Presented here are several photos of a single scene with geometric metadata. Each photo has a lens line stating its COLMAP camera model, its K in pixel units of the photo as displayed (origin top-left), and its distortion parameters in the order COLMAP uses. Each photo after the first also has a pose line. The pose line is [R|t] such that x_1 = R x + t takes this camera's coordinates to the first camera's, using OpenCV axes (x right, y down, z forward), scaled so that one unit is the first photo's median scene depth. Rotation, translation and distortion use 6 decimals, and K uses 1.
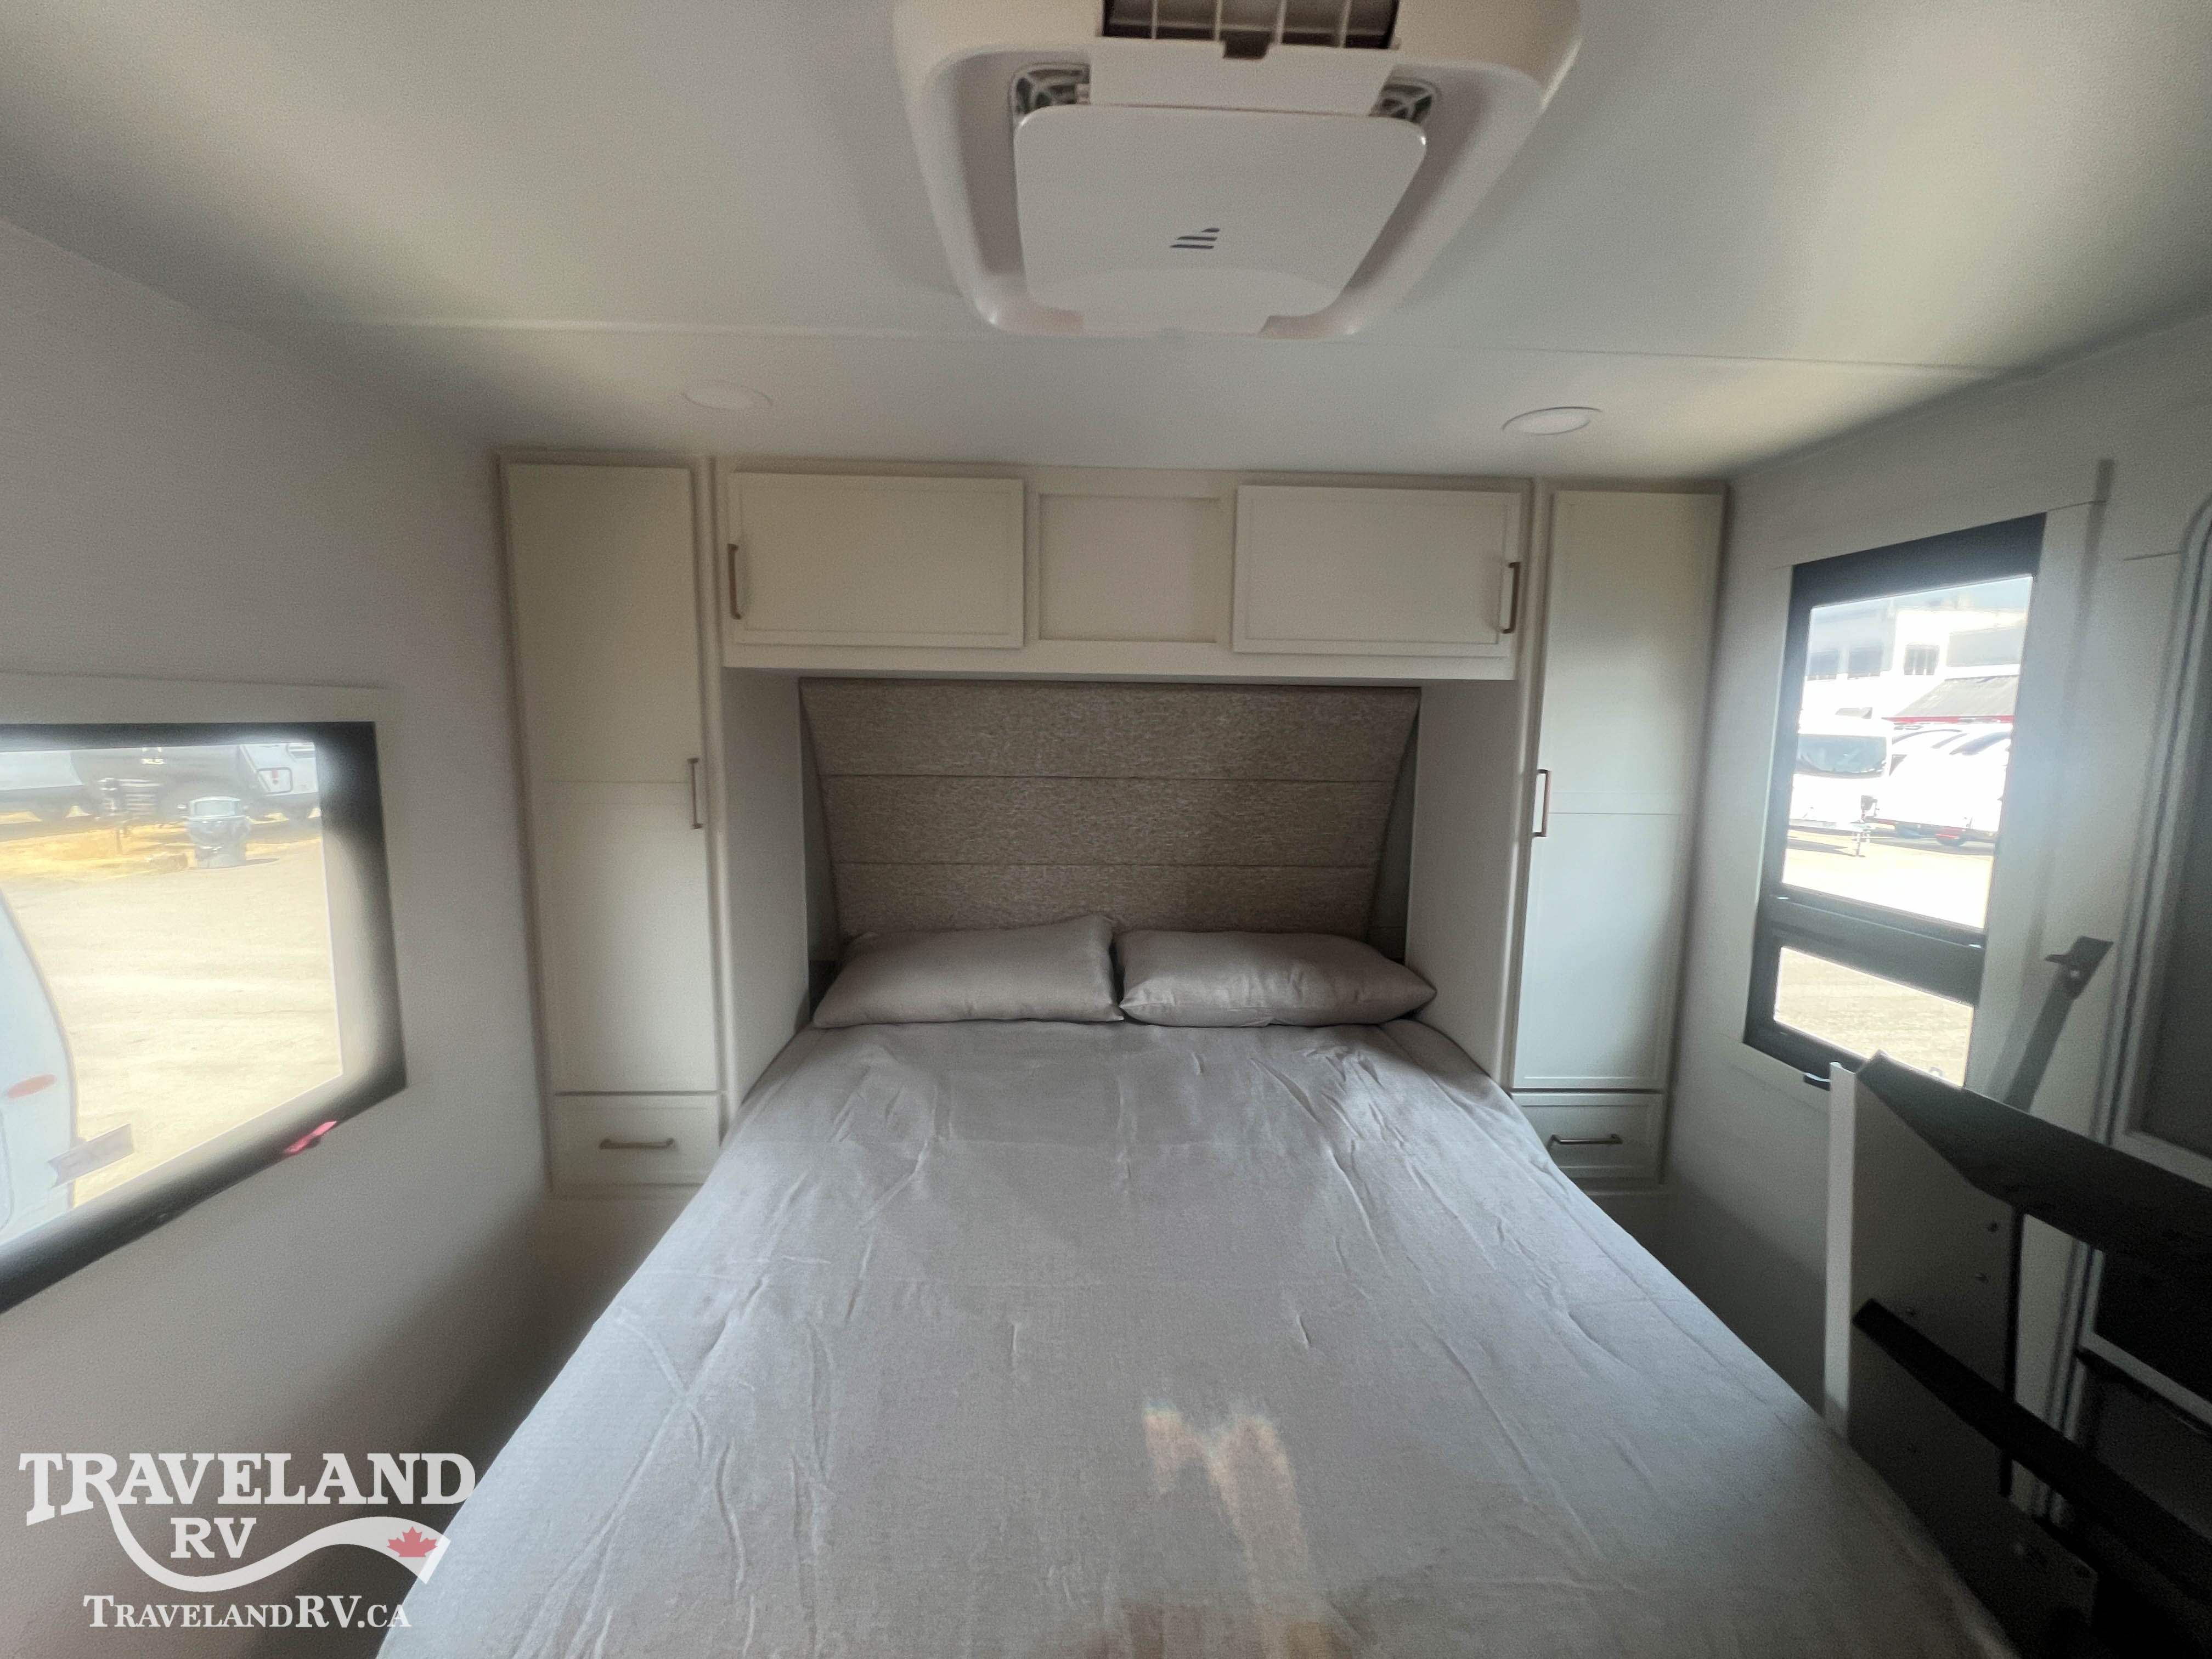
lens RADIAL K [[891.7, 0, 1103.1], [0, 891.7, 826.2], [0, 0, 1]] dist [-0.002498, 0.000885]
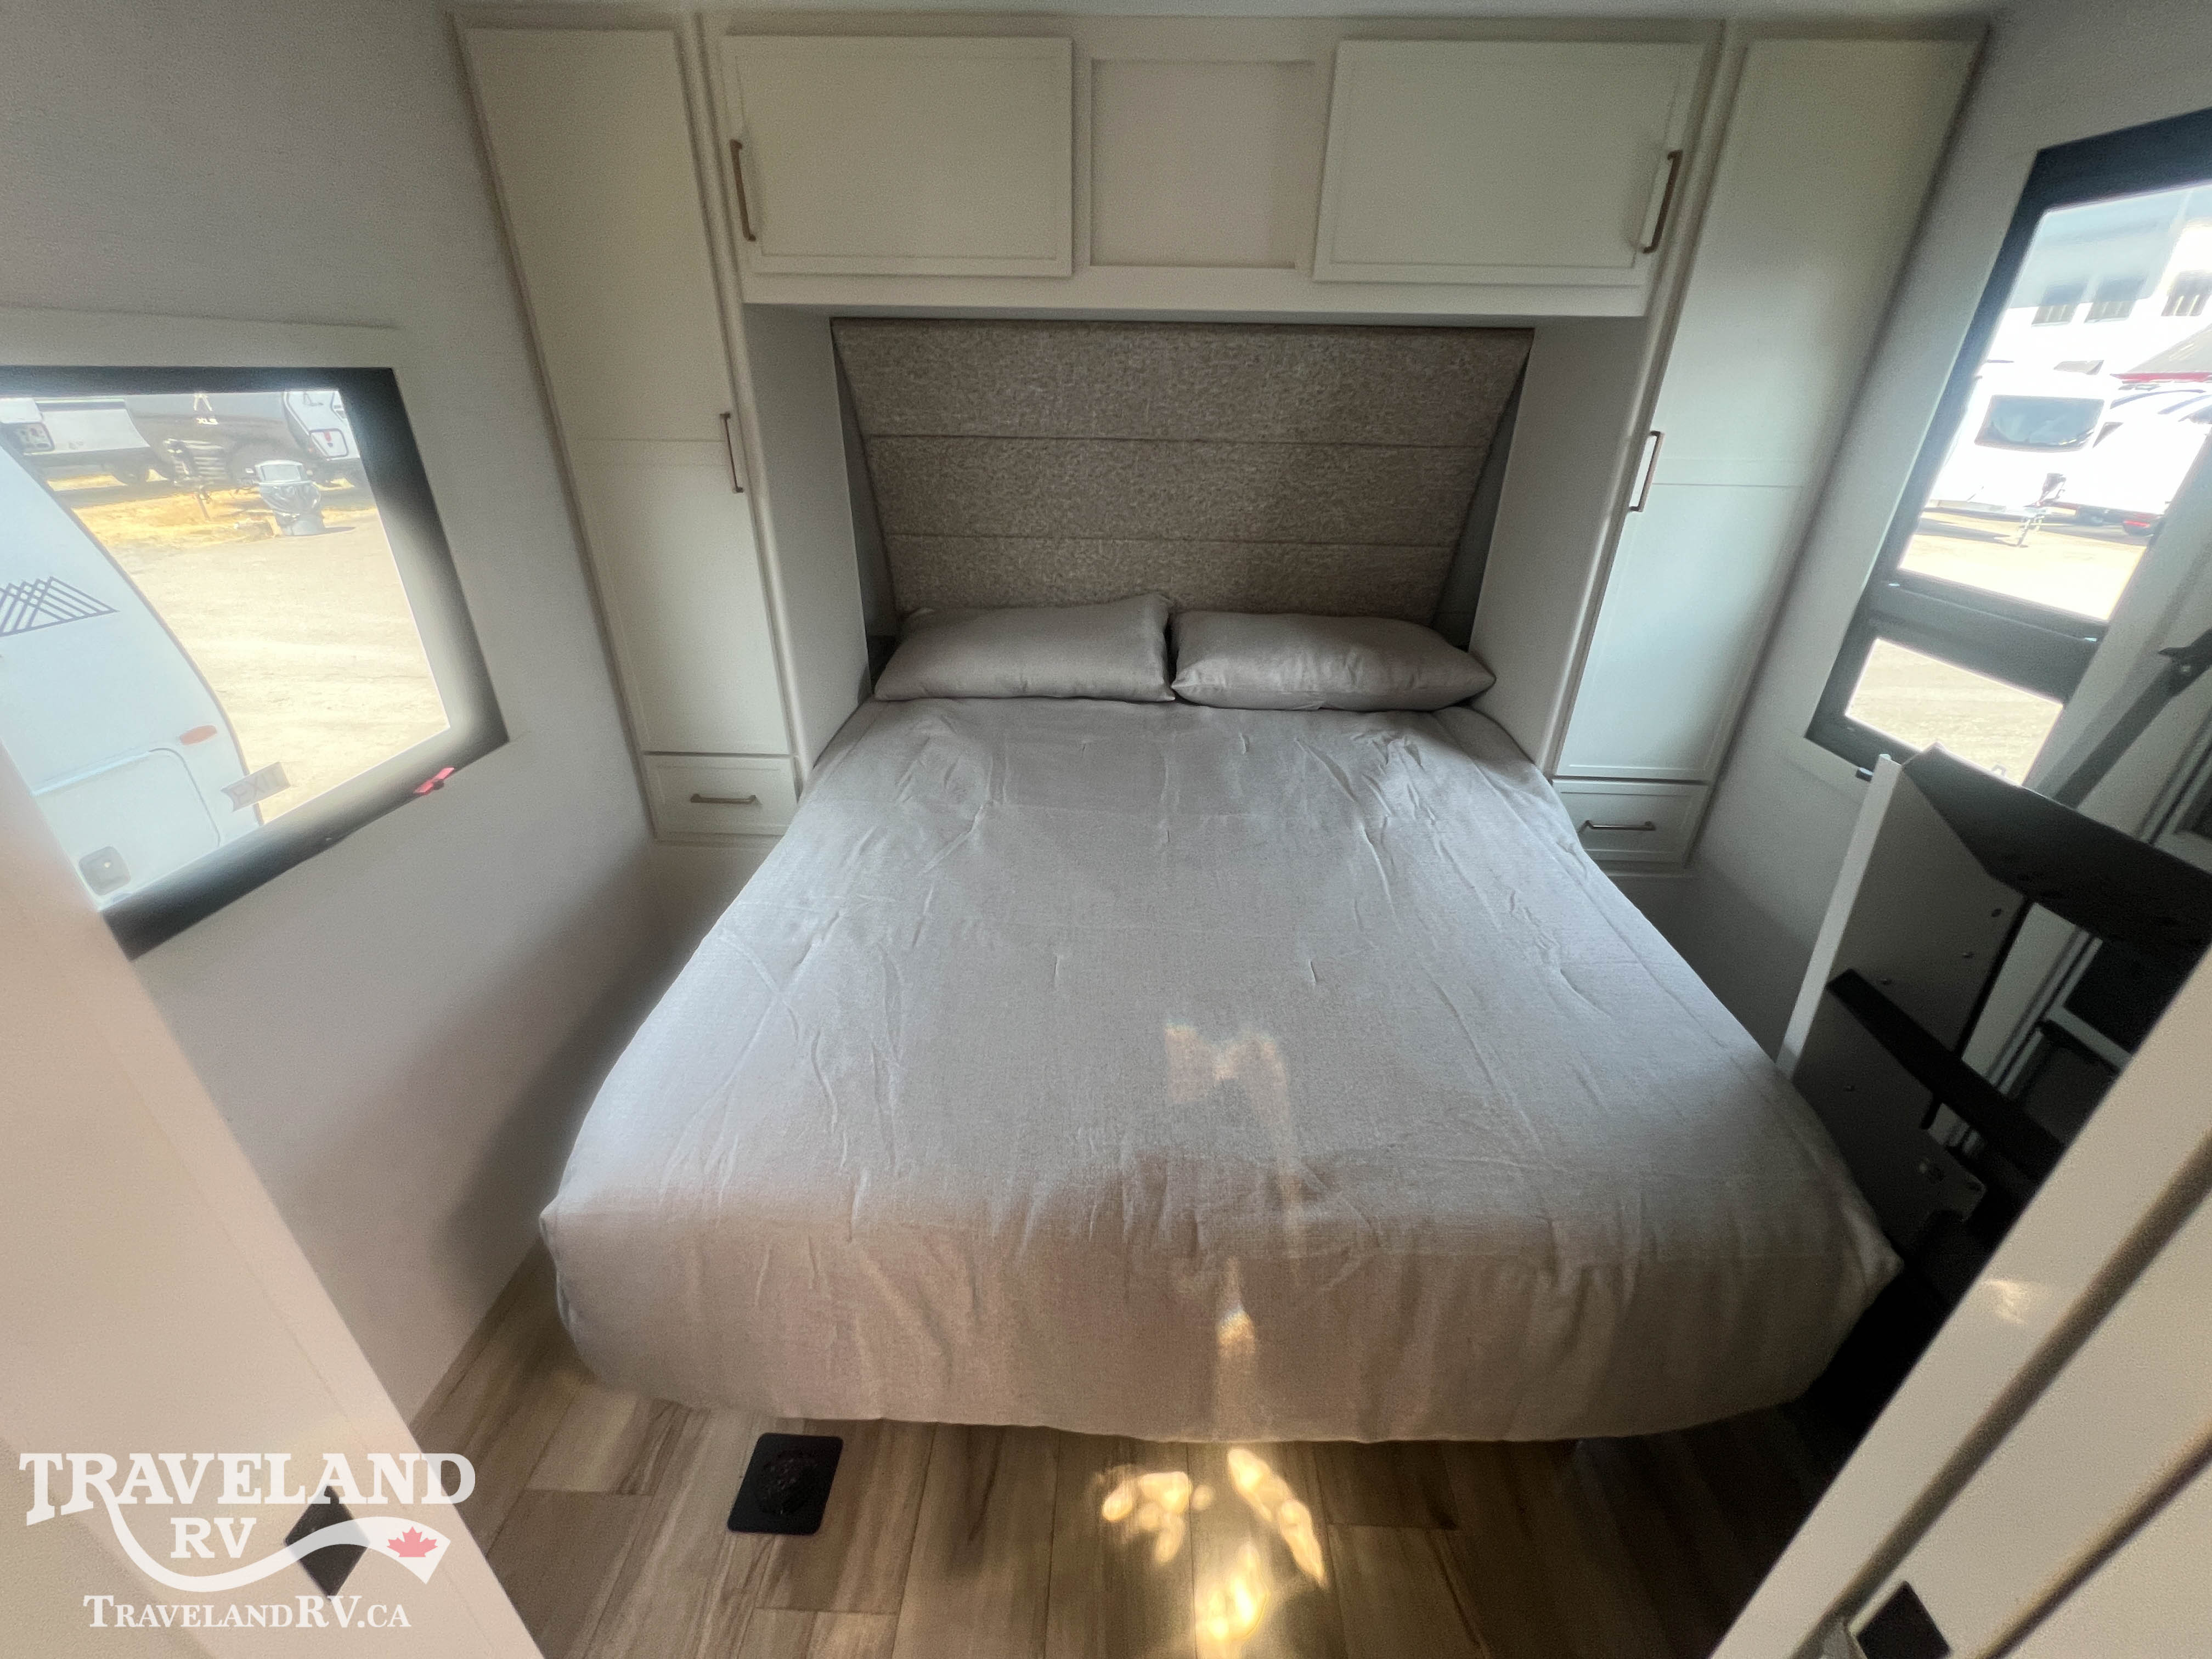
lens RADIAL K [[891.7, 0, 1105.1], [0, 891.7, 827.7], [0, 0, 1]] dist [-0.002498, 0.000885]
pose [[0.997172, 0.035312, -0.066347, 0.020418], [-0.010386, 0.939025, 0.343693, 0.007889], [0.074438, -0.342031, 0.936736, -0.005809]]
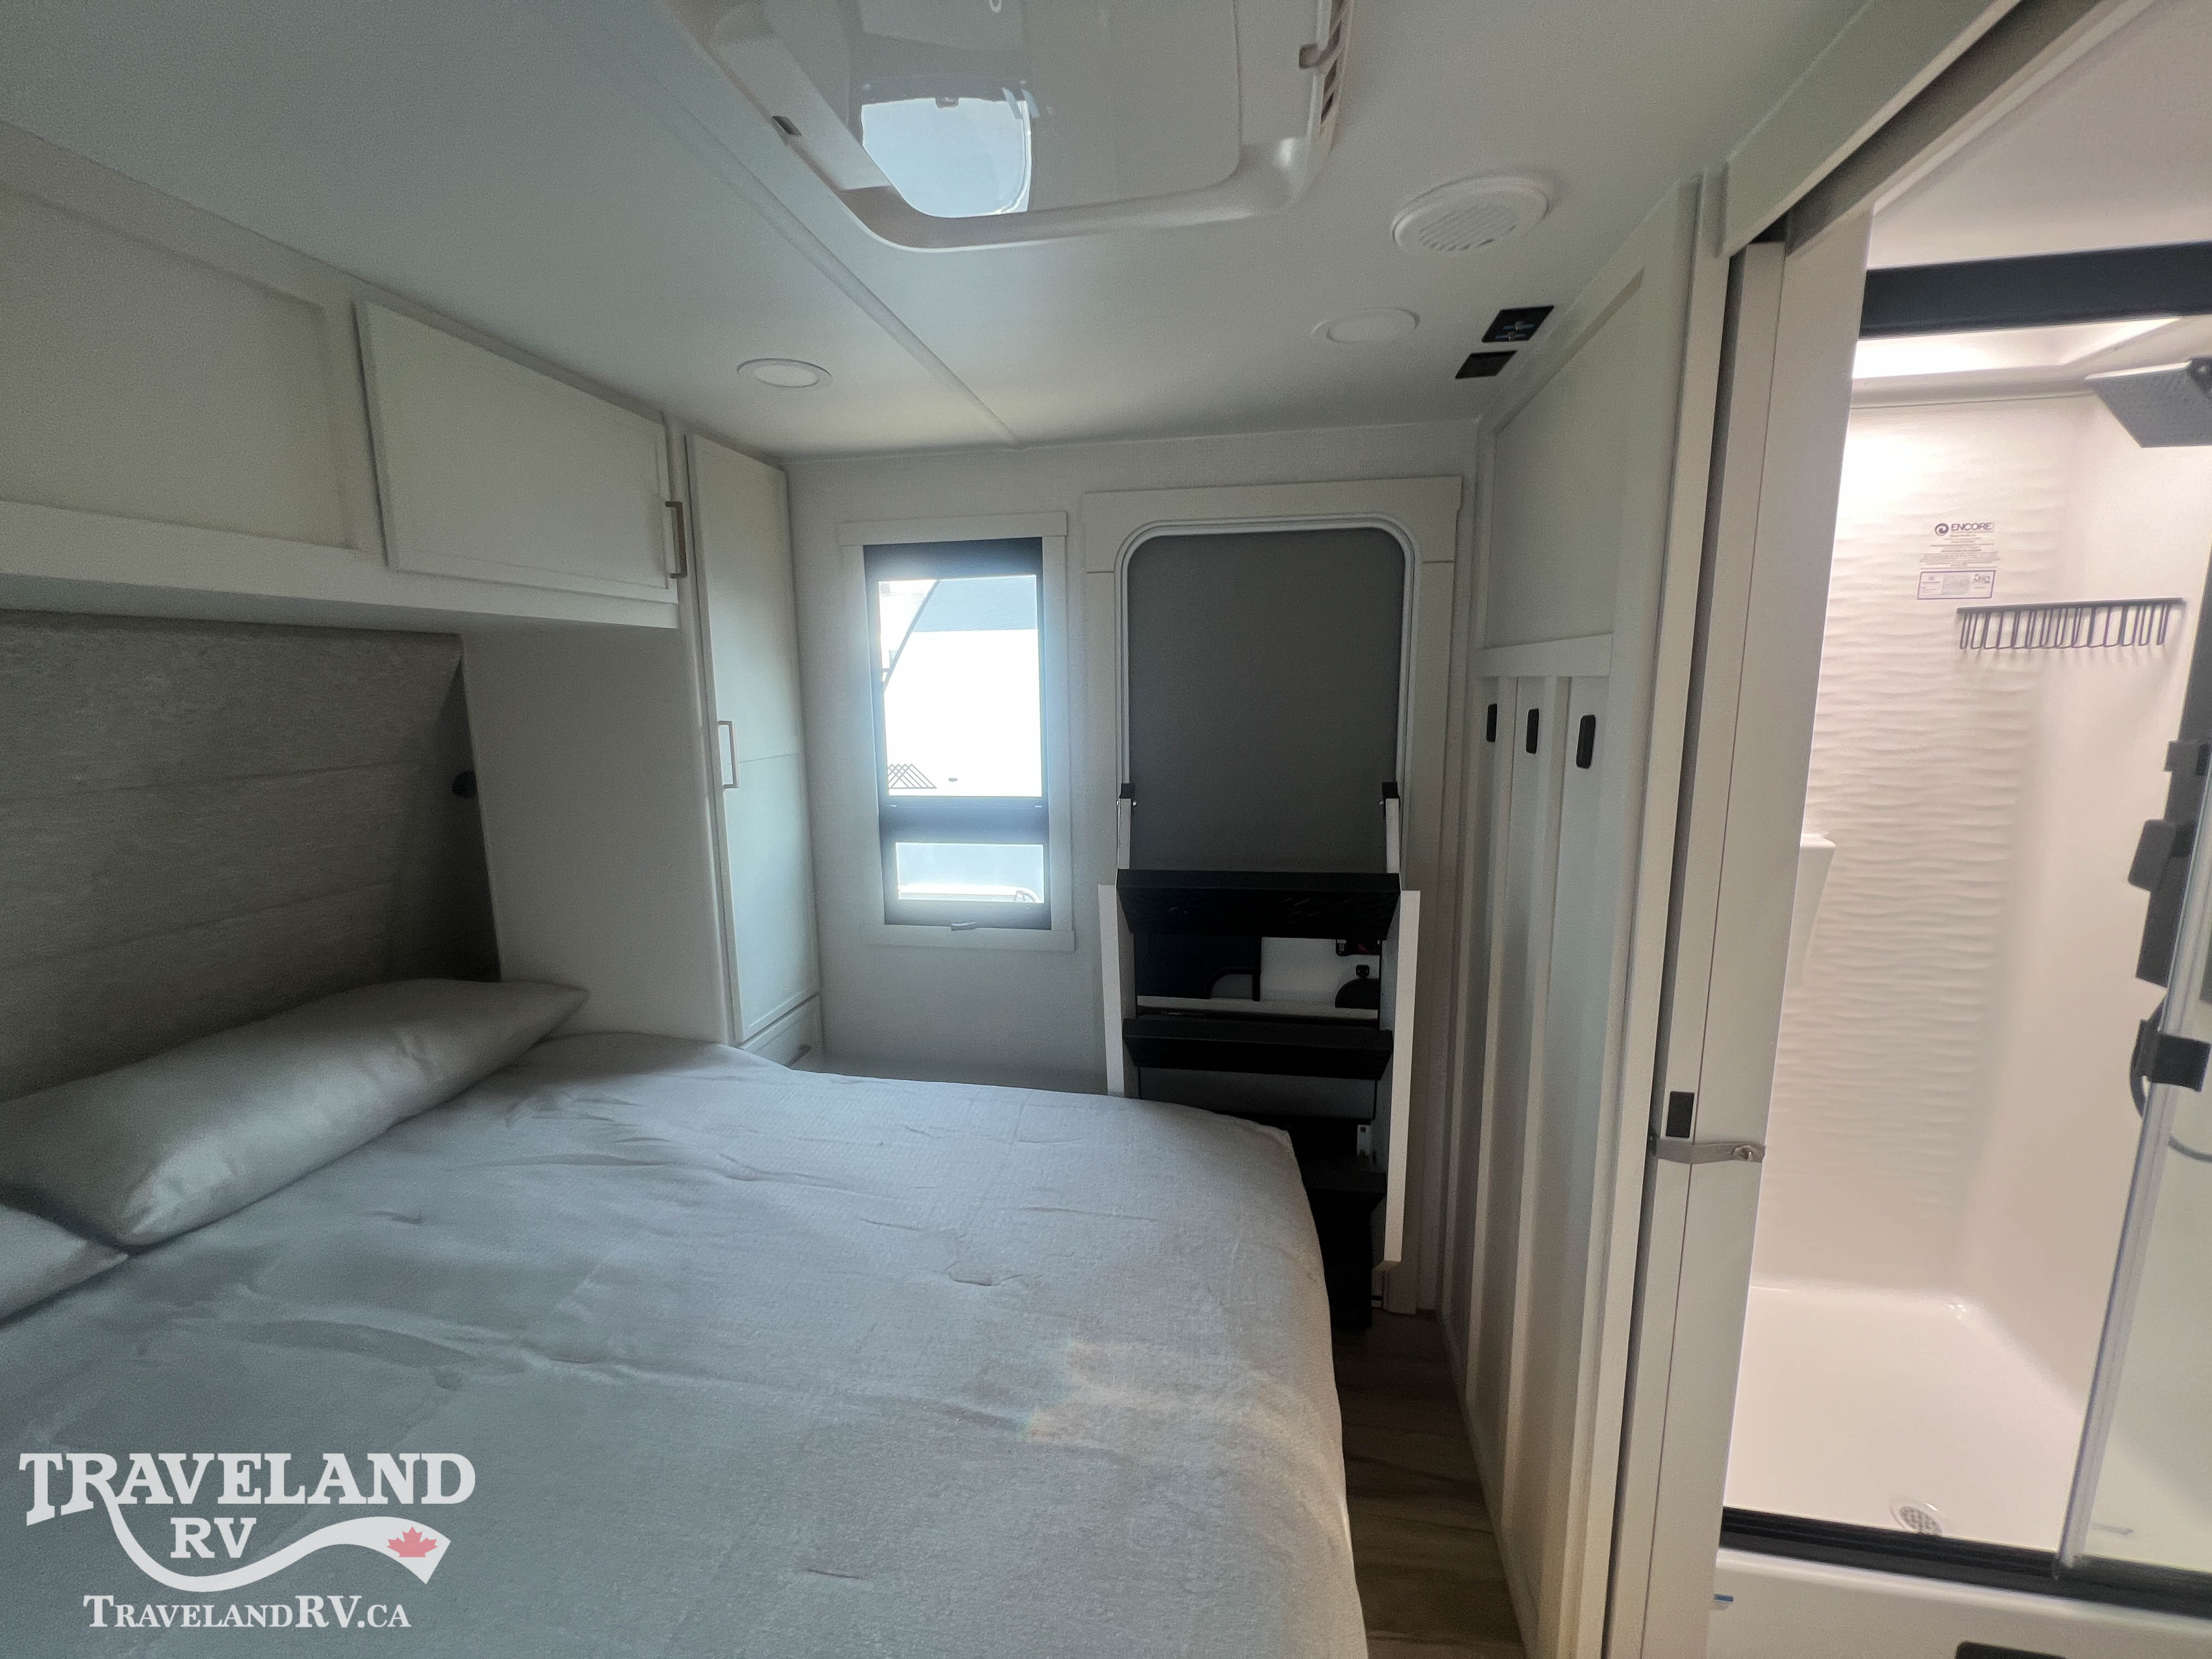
lens RADIAL K [[887.3, 0, 1102.3], [0, 887.3, 828.3], [0, 0, 1]] dist [-0.001962, -0.000165]
pose [[0.212840, -0.180056, 0.960354, -0.389442], [0.135910, 0.978775, 0.153388, -0.041046], [-0.967589, 0.097874, 0.232794, 0.374505]]
